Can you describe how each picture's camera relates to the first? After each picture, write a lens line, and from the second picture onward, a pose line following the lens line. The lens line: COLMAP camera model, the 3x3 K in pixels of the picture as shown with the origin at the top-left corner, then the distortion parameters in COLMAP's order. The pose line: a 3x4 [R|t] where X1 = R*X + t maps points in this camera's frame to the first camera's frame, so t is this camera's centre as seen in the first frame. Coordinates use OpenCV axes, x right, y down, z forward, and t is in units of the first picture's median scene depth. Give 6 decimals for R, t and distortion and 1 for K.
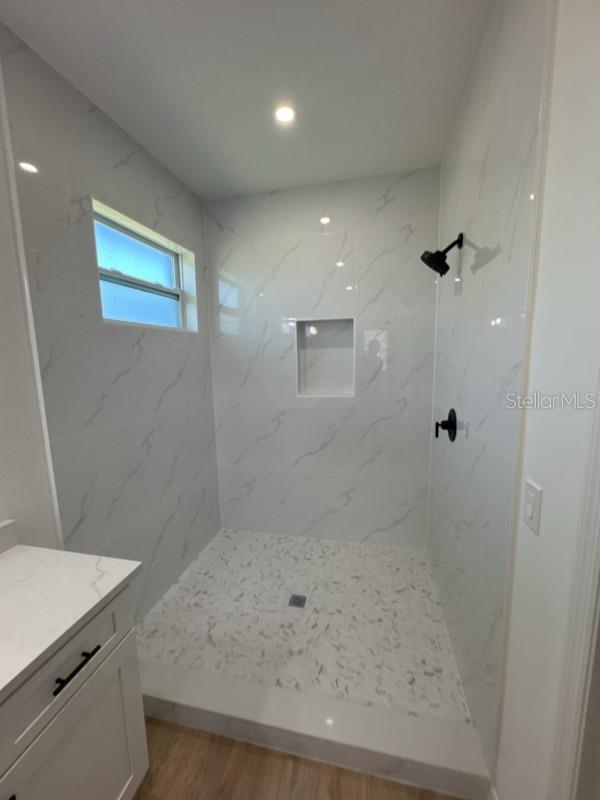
lens RADIAL K [[321.9, 0, 300.0], [0, 321.9, 400.0], [0, 0, 1]] dist [-0.000750, -0.000138]
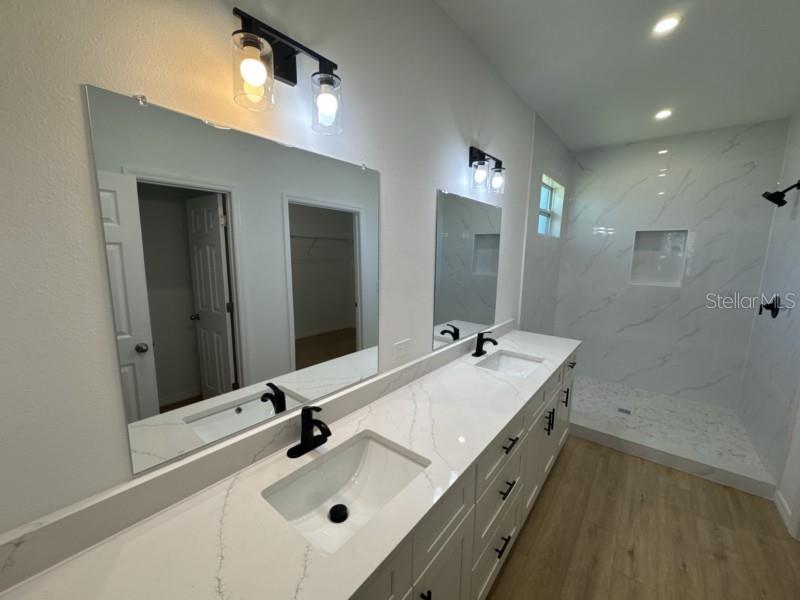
lens RADIAL K [[321.9, 0, 400.8], [0, 321.9, 302.3], [0, 0, 1]] dist [-0.000750, -0.000138]
pose [[0.901267, 0.099468, -0.421692, -0.378957], [-0.091151, 0.995038, 0.039894, 0.130170], [0.423568, 0.002482, 0.905861, -0.883909]]
